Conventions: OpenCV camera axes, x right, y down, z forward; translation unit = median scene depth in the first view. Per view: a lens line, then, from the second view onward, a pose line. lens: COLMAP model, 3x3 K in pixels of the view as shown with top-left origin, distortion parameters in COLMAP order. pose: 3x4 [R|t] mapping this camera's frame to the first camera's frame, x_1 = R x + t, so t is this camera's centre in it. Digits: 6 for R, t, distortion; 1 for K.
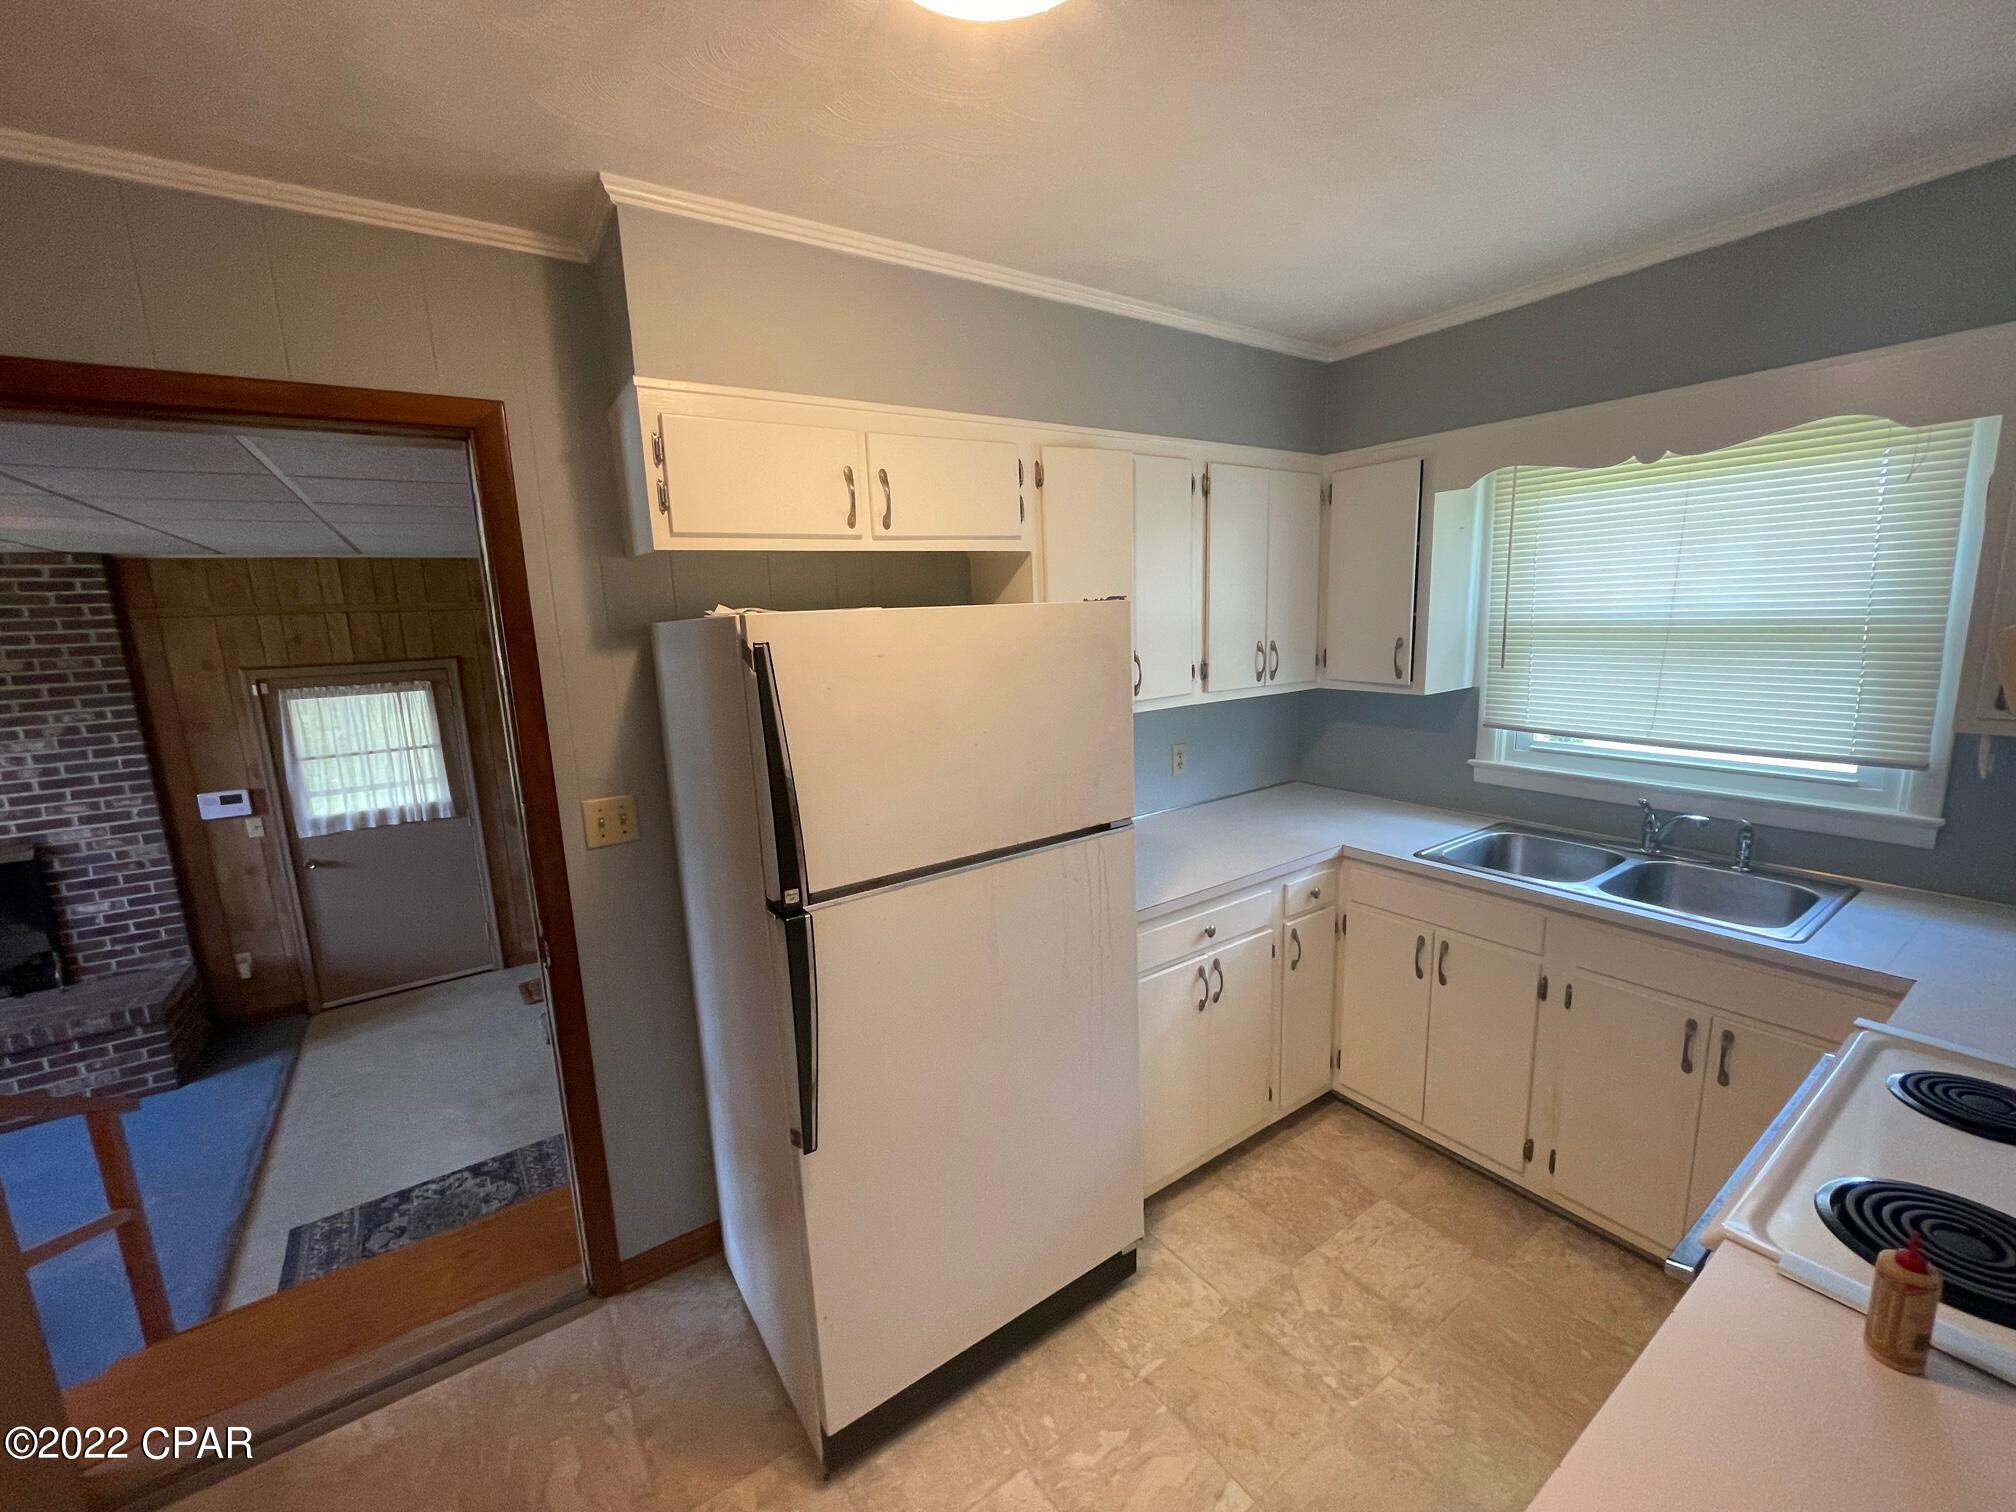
lens RADIAL K [[816.5, 0, 1005.6], [0, 816.5, 755.4], [0, 0, 1]] dist [-0.000114, -0.000190]
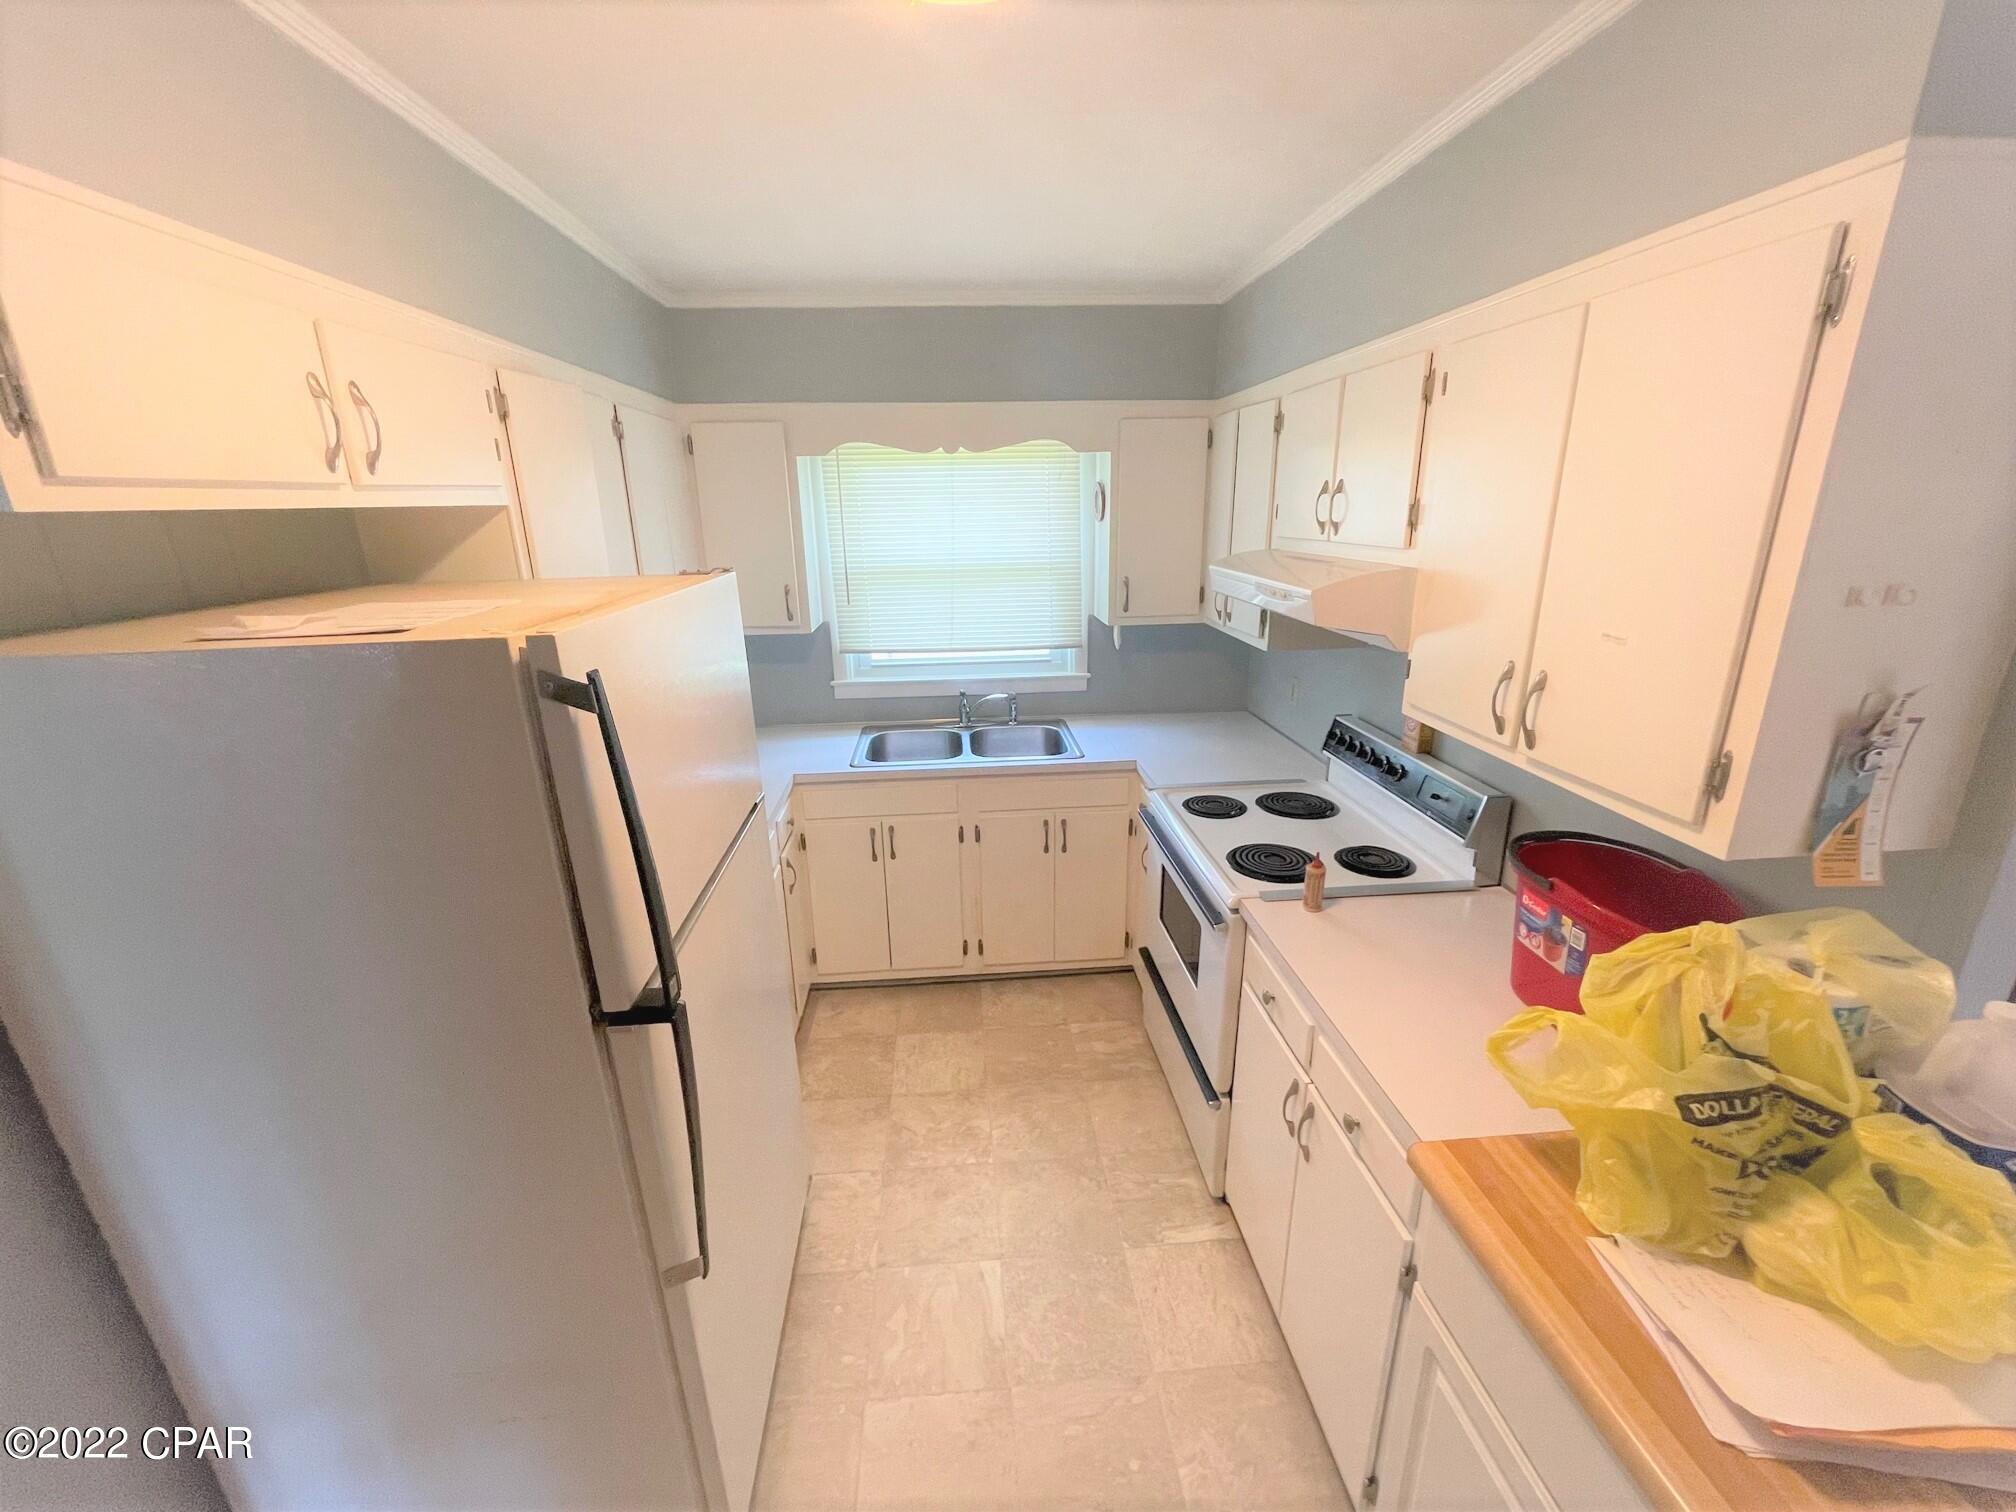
lens RADIAL K [[816.5, 0, 1005.6], [0, 816.5, 755.4], [0, 0, 1]] dist [-0.000114, -0.000190]
pose [[0.502849, -0.229638, 0.833312, -0.458947], [0.151362, 0.972561, 0.176674, -0.086406], [-0.851018, 0.037291, 0.523810, 0.201946]]
